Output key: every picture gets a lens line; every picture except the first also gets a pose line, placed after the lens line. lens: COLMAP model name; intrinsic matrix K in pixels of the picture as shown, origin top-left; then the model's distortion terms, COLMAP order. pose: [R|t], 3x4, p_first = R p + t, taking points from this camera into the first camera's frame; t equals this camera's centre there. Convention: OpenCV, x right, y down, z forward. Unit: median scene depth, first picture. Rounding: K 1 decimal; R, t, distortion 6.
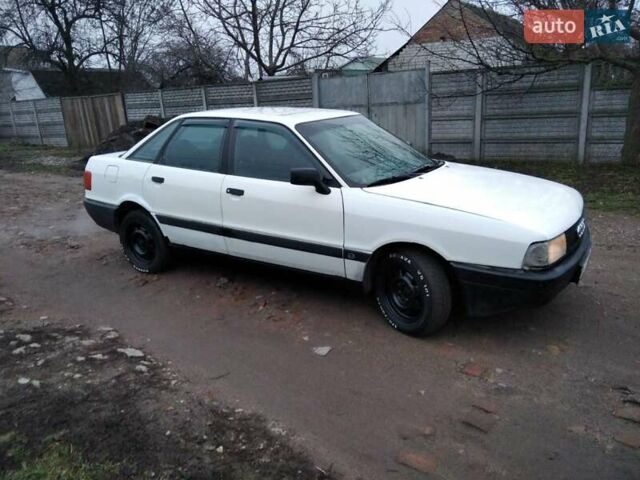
lens RADIAL K [[516.0, 0, 320.0], [0, 516.0, 240.0], [0, 0, 1]] dist [0.072781, -0.010257]
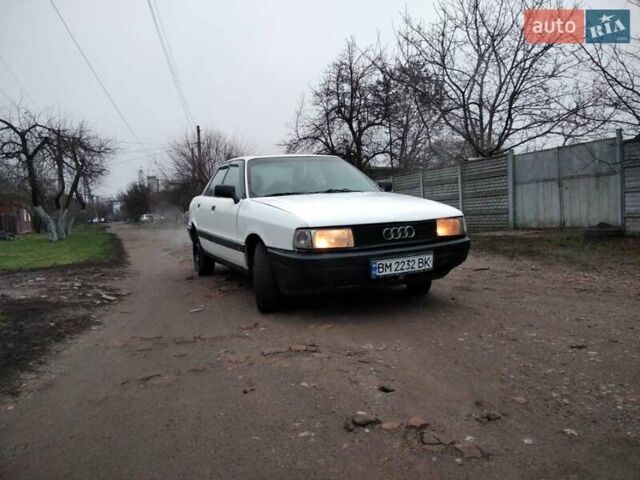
lens RADIAL K [[516.0, 0, 320.0], [0, 516.0, 240.0], [0, 0, 1]] dist [0.072781, -0.010257]
pose [[0.846973, 0.046202, -0.529624, 0.240953], [-0.139801, 0.980511, -0.138033, 0.042434], [0.512925, 0.190952, 0.836926, 0.000372]]
